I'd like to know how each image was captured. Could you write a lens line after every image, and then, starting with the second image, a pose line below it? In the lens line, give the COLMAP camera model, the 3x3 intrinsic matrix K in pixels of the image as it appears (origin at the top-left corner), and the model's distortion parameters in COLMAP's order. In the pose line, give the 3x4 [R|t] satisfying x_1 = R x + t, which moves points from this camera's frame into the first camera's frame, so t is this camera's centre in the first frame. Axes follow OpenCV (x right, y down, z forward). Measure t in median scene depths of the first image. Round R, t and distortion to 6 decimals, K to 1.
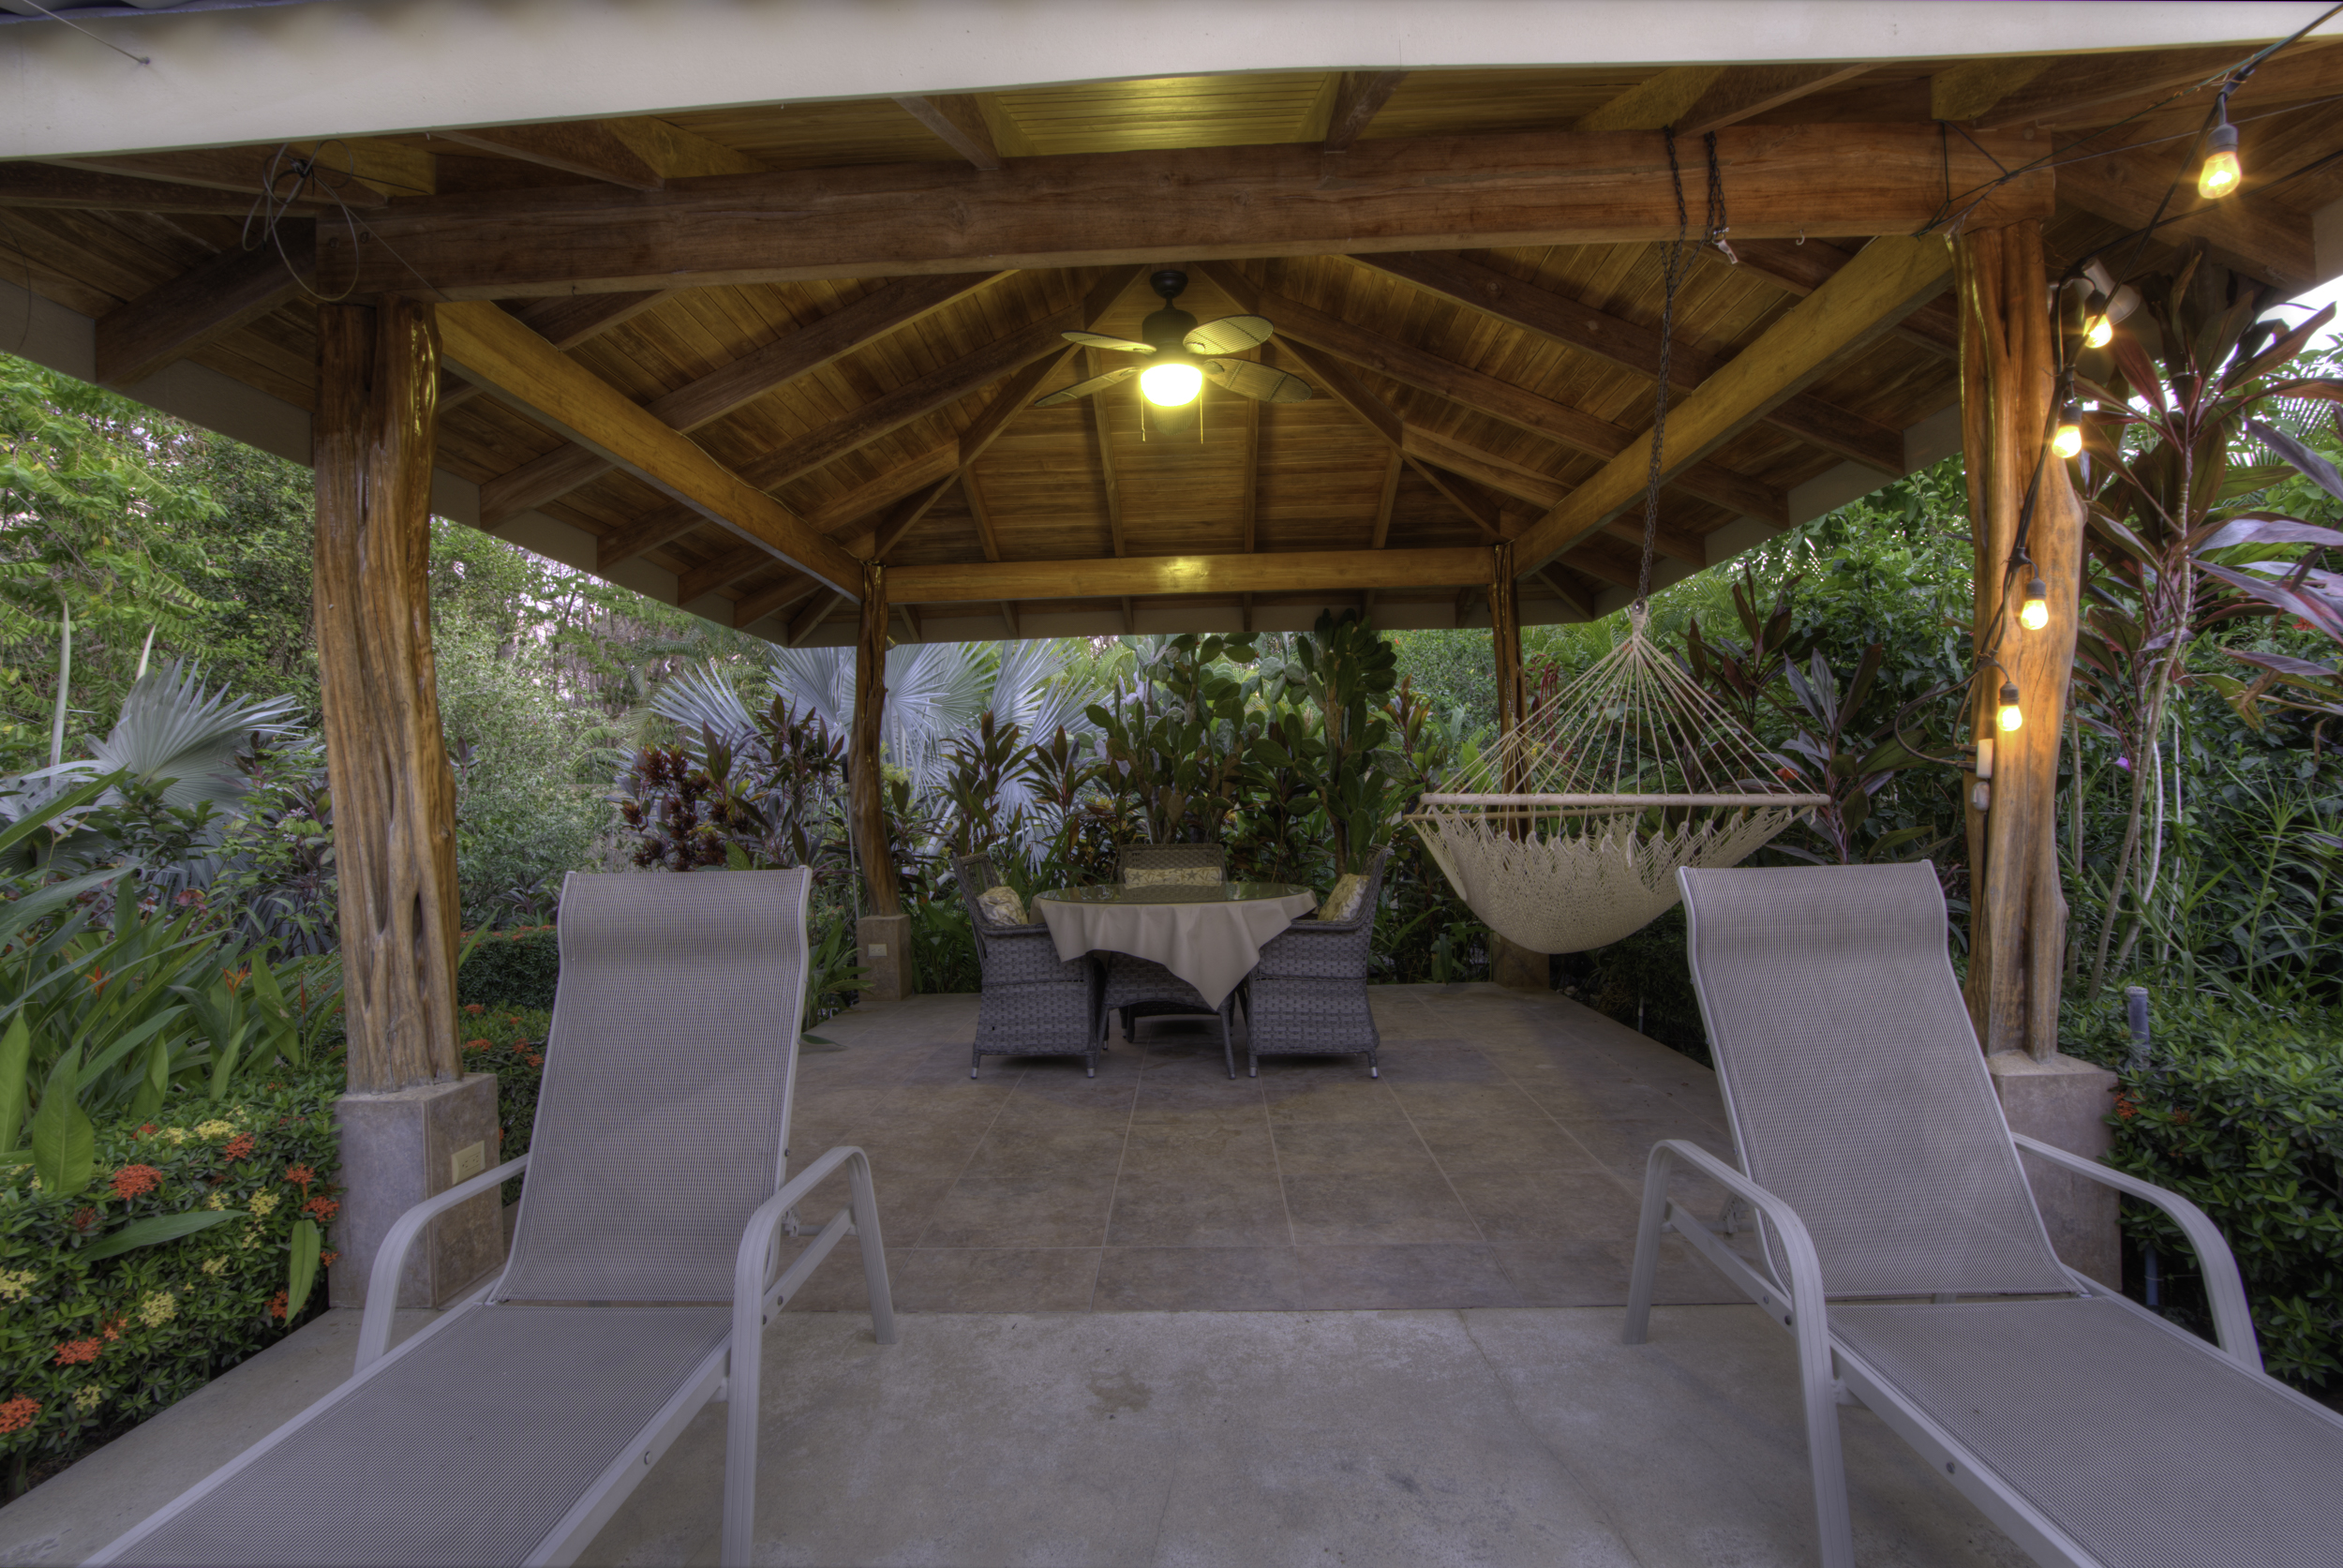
lens RADIAL K [[1049.5, 0, 1171.5], [0, 1049.5, 784.0], [0, 0, 1]] dist [0.000326, 0.000038]
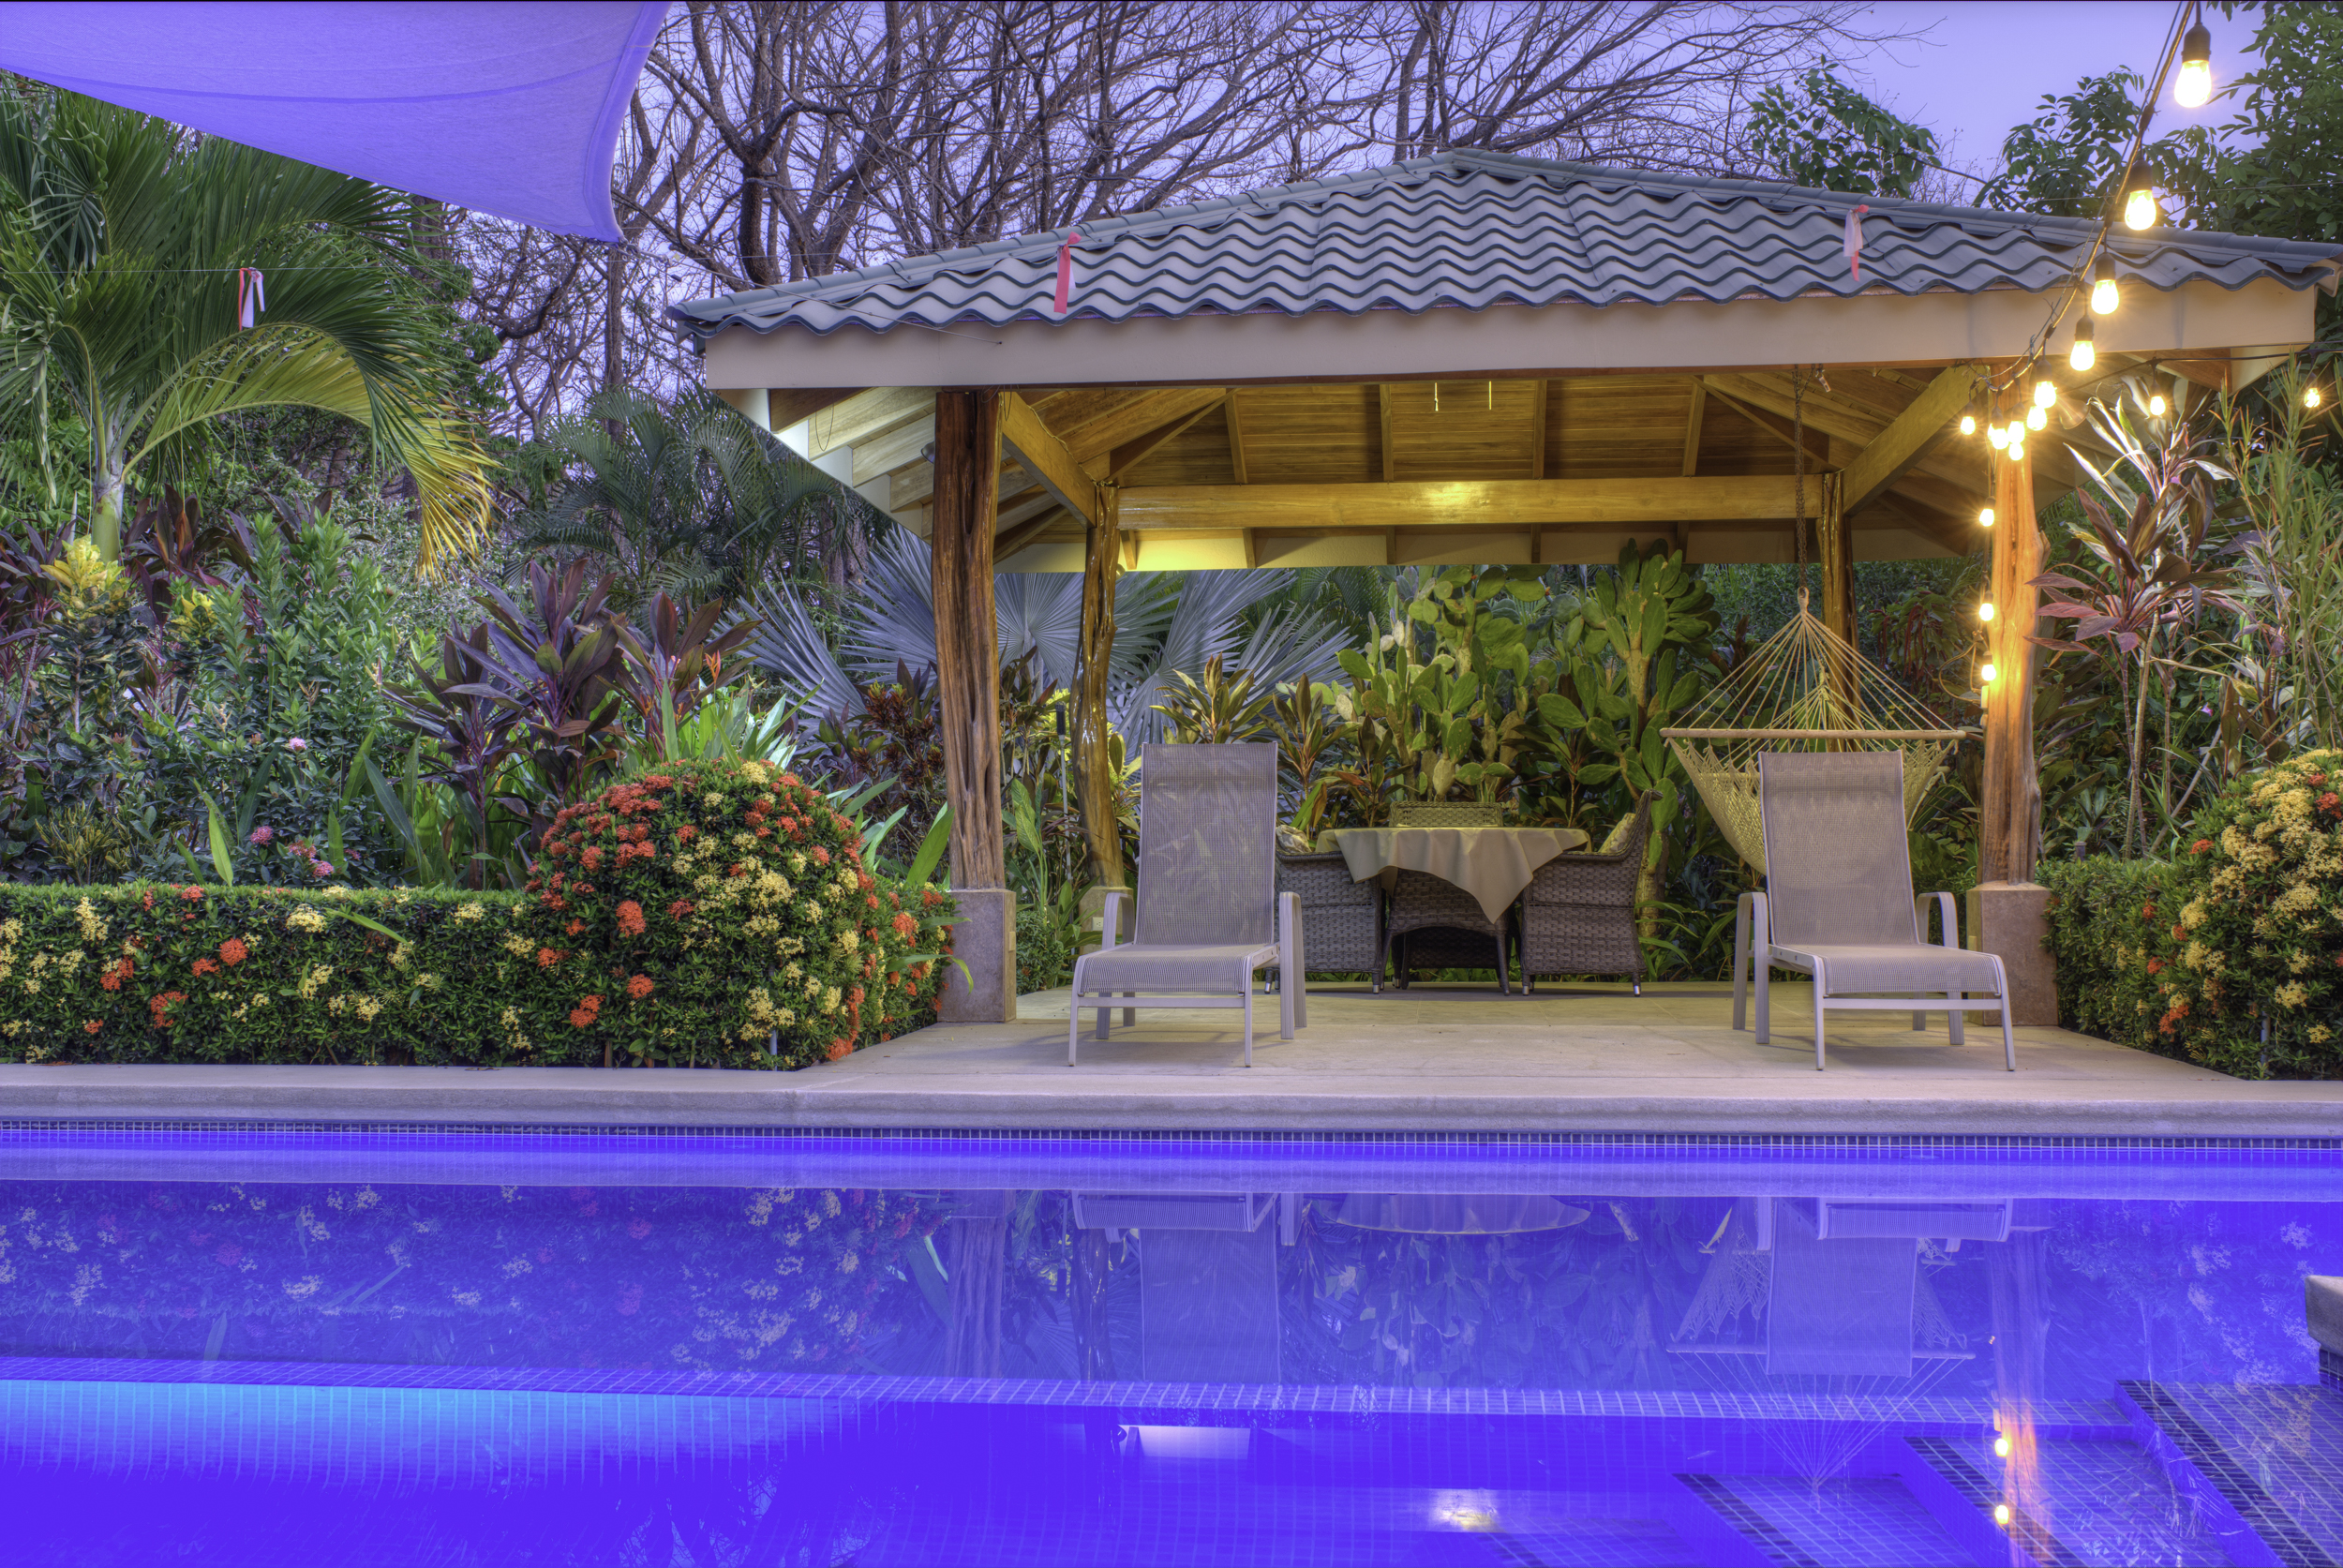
lens RADIAL K [[2625.4, 0, 1171.5], [0, 2625.4, 784.0], [0, 0, 1]] dist [-0.002943, -0.001910]
pose [[0.997063, 0.020171, -0.073888, -0.094048], [-0.021667, 0.999575, -0.019502, 0.122937], [0.073463, 0.021046, 0.997076, -1.781907]]
